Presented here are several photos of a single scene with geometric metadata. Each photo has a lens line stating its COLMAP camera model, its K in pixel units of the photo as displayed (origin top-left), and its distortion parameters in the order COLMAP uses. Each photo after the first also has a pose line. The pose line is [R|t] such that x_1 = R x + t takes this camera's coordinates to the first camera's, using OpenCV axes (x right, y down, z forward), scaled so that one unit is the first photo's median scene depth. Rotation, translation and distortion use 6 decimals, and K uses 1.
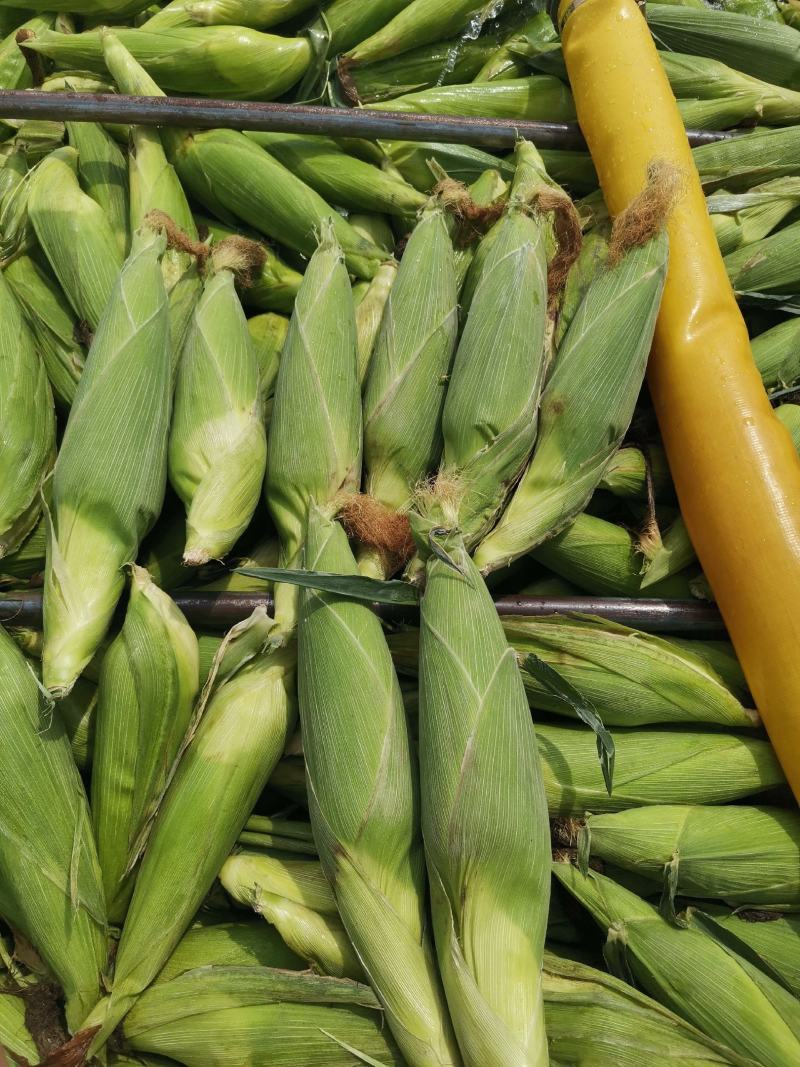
lens RADIAL K [[842.2, 0, 400.0], [0, 842.2, 533.5], [0, 0, 1]] dist [-0.050965, -0.007650]
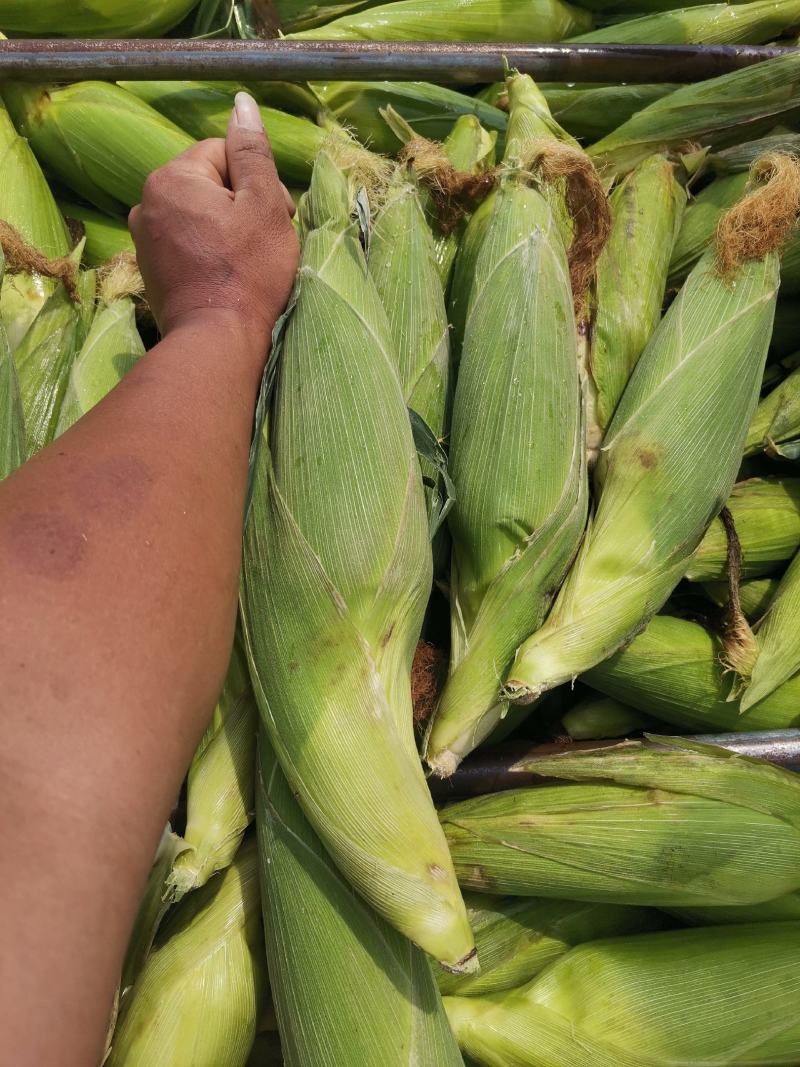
lens RADIAL K [[842.2, 0, 400.0], [0, 842.2, 533.5], [0, 0, 1]] dist [-0.050965, -0.007650]
pose [[0.995547, -0.081877, 0.046725, -0.014497], [0.078453, 0.994392, 0.070918, -0.133656], [-0.052269, -0.066937, 0.996387, 0.262966]]
